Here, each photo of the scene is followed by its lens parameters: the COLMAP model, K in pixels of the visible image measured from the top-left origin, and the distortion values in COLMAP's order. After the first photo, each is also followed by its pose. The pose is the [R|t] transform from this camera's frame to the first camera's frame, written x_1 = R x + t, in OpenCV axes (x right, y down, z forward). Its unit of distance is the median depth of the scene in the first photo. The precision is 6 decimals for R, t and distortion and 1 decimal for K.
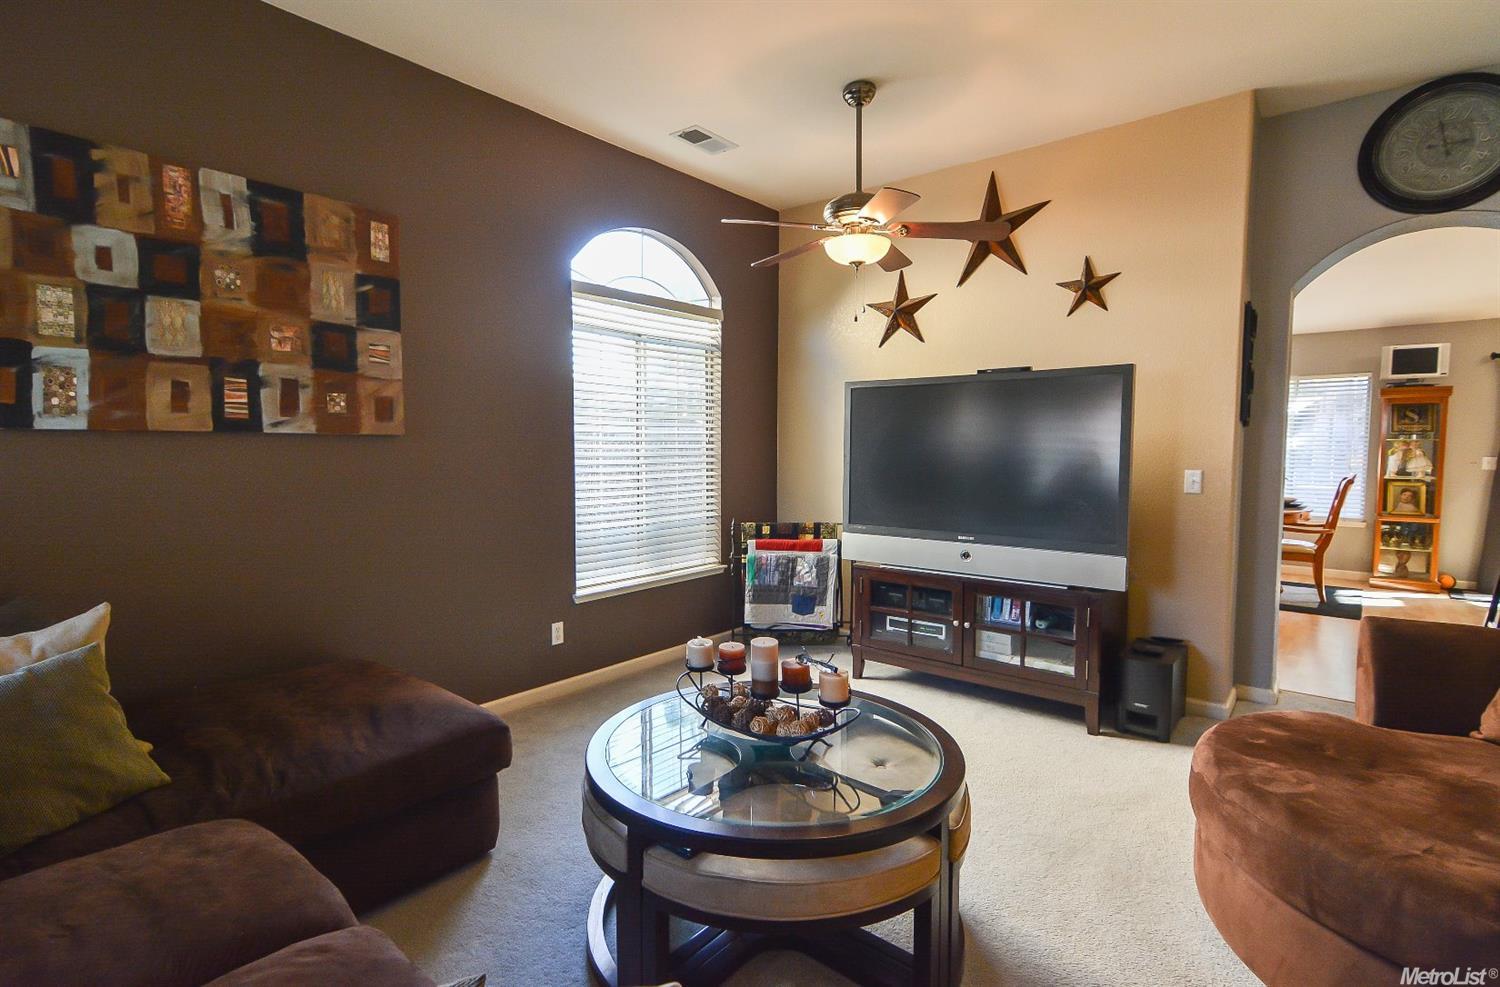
lens RADIAL K [[717.5, 0, 755.1], [0, 717.5, 491.9], [0, 0, 1]] dist [0.024826, -0.008869]
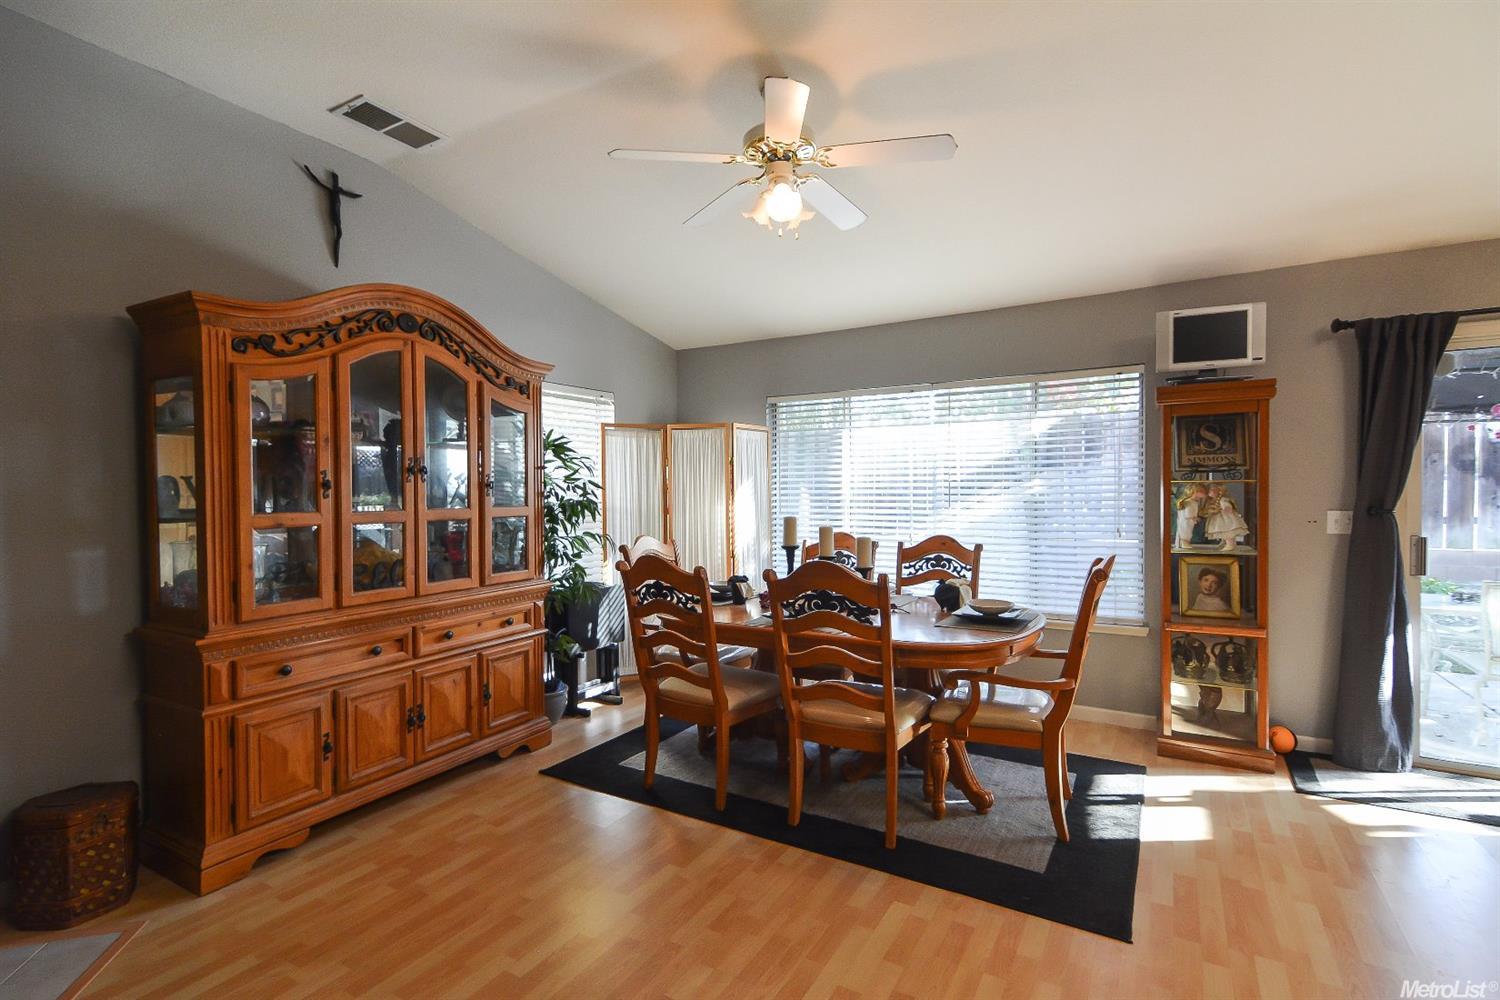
lens RADIAL K [[717.5, 0, 744.2], [0, 717.5, 505.0], [0, 0, 1]] dist [0.024826, -0.008869]
pose [[0.984433, -0.015023, 0.175115, 0.790019], [0.023081, 0.998762, -0.044069, -0.064434], [-0.174236, 0.047424, 0.983561, 0.904200]]
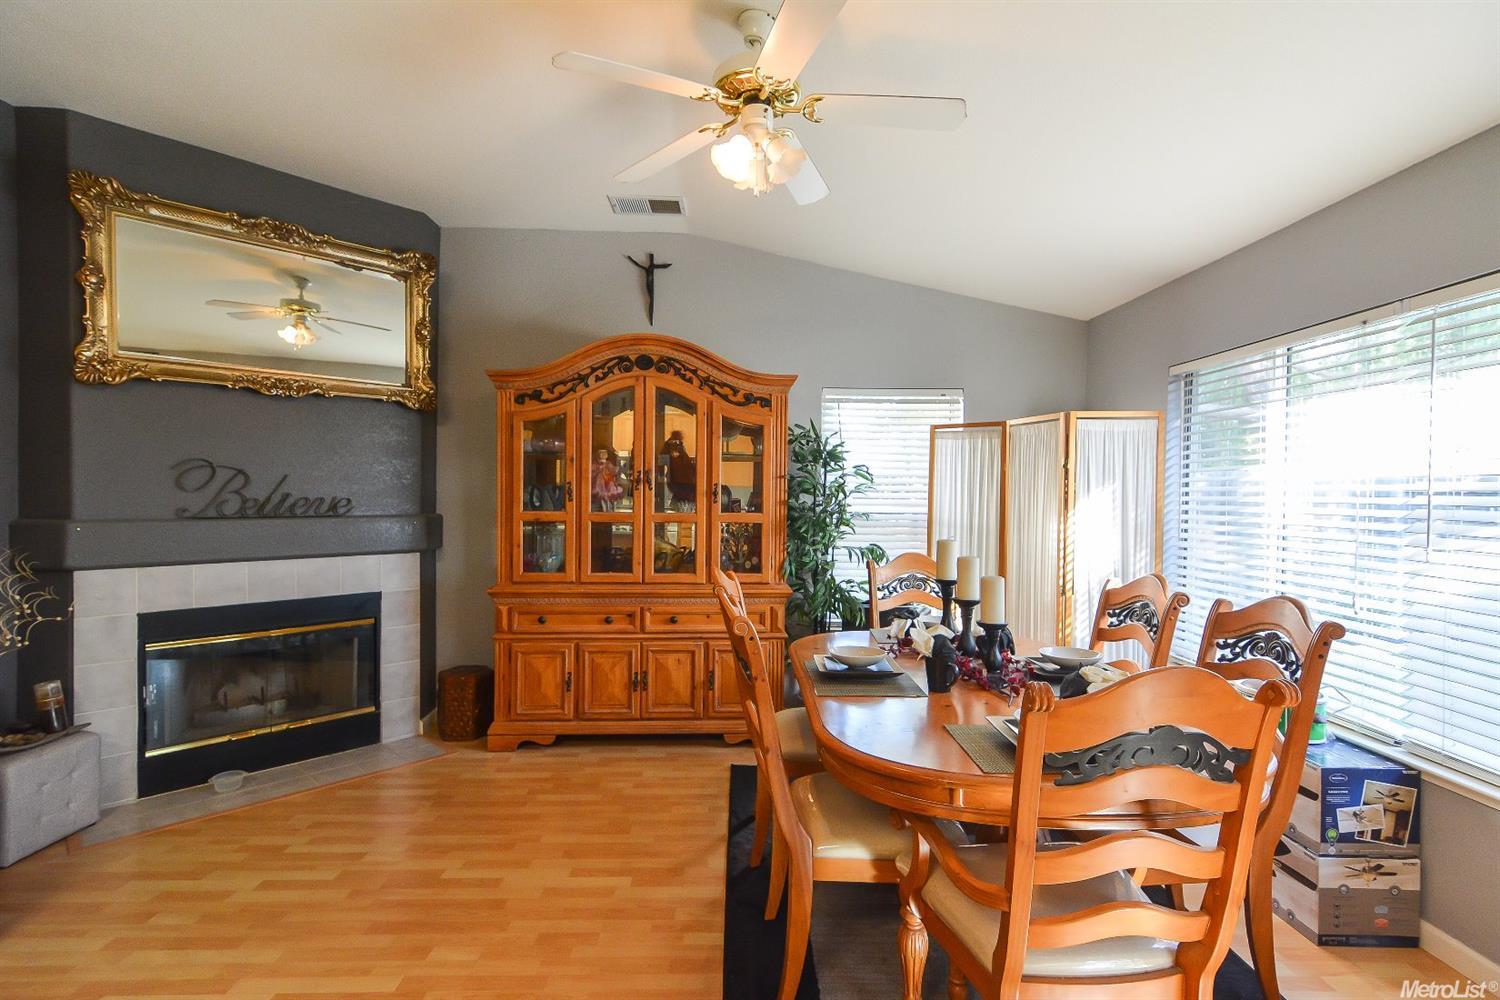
lens RADIAL K [[717.5, 0, 754.5], [0, 717.5, 504.9], [0, 0, 1]] dist [0.024826, -0.008869]
pose [[0.666769, 0.013079, -0.745149, 1.000402], [-0.055670, 0.997927, -0.032298, -0.073281], [0.743182, 0.063017, 0.666115, 1.009491]]
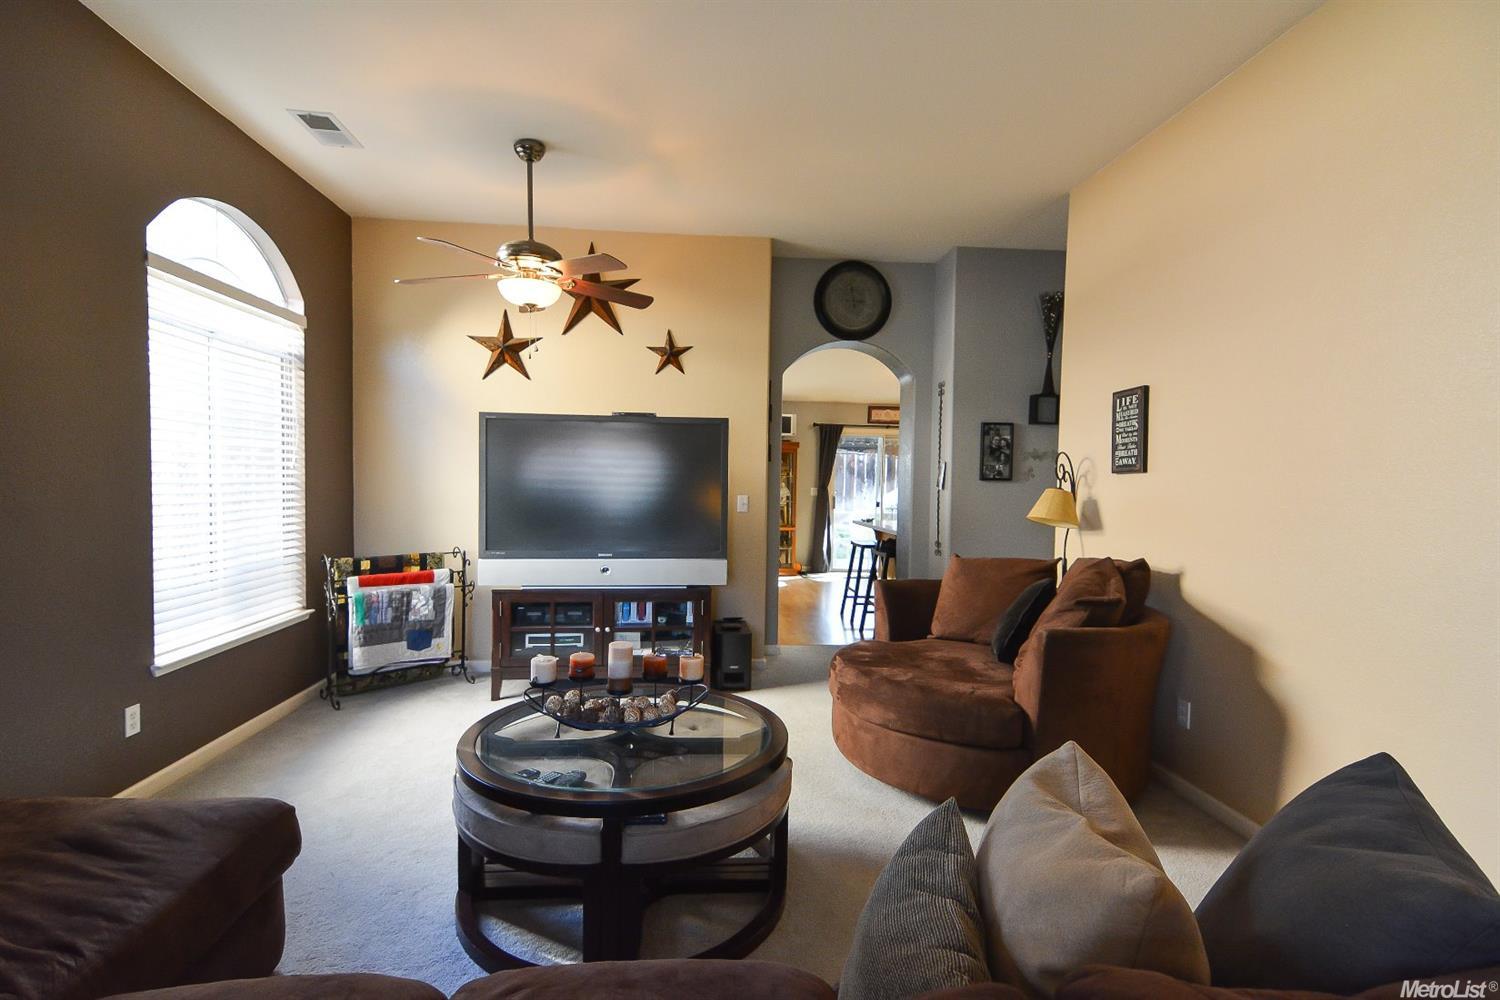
lens RADIAL K [[717.5, 0, 732.1], [0, 717.5, 507.9], [0, 0, 1]] dist [0.024826, -0.008869]
pose [[0.711833, -0.018197, 0.702113, -0.359434], [0.031839, 0.999473, -0.006375, 0.001605], [-0.701627, 0.026893, 0.712037, 0.024817]]
